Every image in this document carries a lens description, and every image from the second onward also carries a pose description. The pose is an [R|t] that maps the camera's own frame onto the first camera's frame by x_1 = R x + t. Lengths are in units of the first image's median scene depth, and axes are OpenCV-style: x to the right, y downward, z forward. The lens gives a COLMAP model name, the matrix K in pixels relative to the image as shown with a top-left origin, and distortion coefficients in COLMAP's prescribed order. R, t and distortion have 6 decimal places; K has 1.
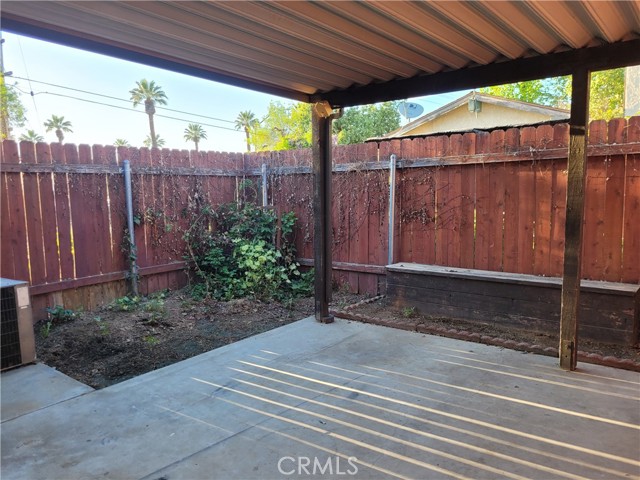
lens RADIAL K [[500.7, 0, 320.0], [0, 500.7, 240.0], [0, 0, 1]] dist [-0.000122, -0.001126]
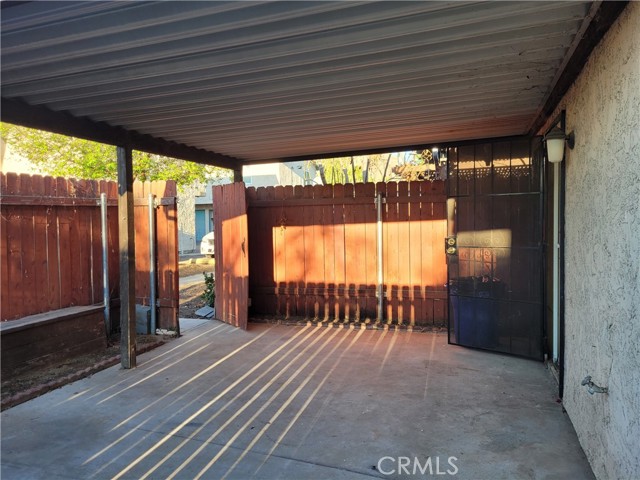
lens RADIAL K [[500.7, 0, 320.0], [0, 500.7, 240.0], [0, 0, 1]] dist [-0.000122, -0.001126]
pose [[-0.372666, -0.015683, 0.927833, -0.972647], [0.114374, 0.991457, 0.062697, -0.107966], [-0.920890, 0.129485, -0.367689, 1.056986]]
